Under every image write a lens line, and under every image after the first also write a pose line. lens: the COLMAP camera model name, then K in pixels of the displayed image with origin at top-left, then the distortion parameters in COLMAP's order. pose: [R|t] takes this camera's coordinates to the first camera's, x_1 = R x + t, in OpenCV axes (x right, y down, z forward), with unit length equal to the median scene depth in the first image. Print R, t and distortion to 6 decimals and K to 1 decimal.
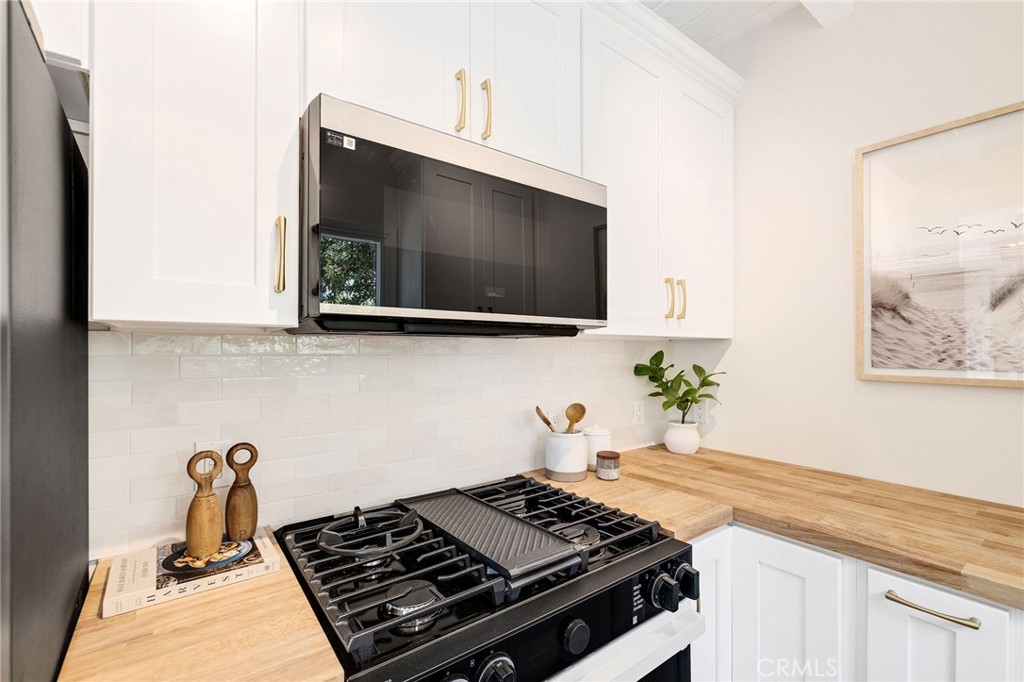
lens RADIAL K [[446.5, 0, 505.8], [0, 446.5, 345.8], [0, 0, 1]] dist [0.002507, -0.000370]
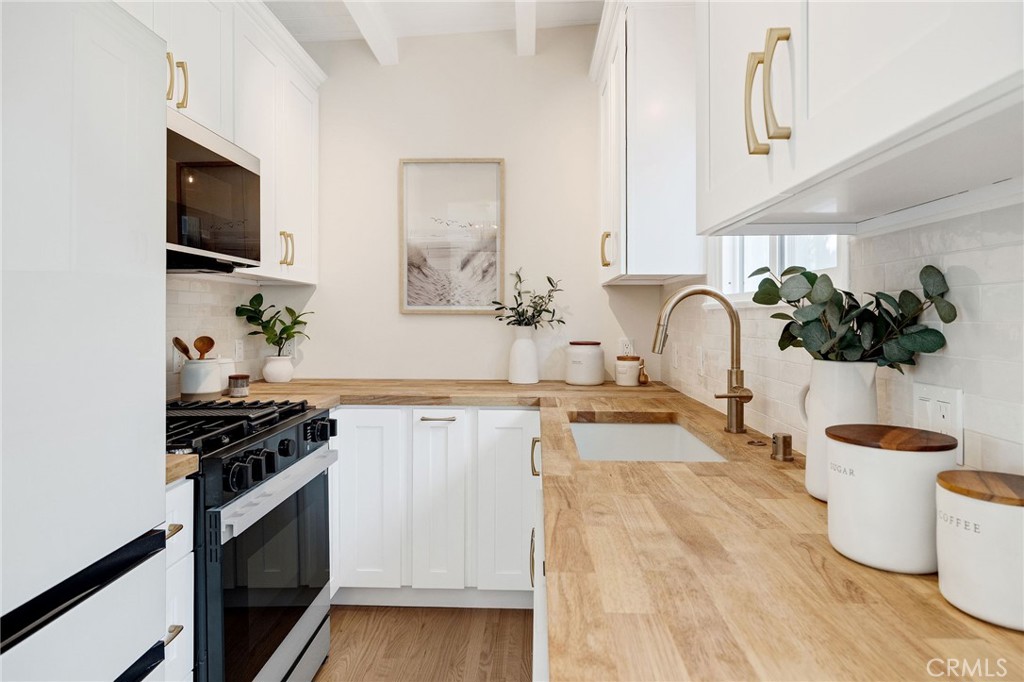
lens RADIAL K [[626.5, 0, 511.6], [0, 626.5, 335.8], [0, 0, 1]] dist [-0.001707, -0.000342]
pose [[0.623994, -0.023427, 0.781078, -0.621223], [-0.004113, 0.999438, 0.033263, 0.079372], [-0.781418, -0.023969, 0.623547, -0.600171]]
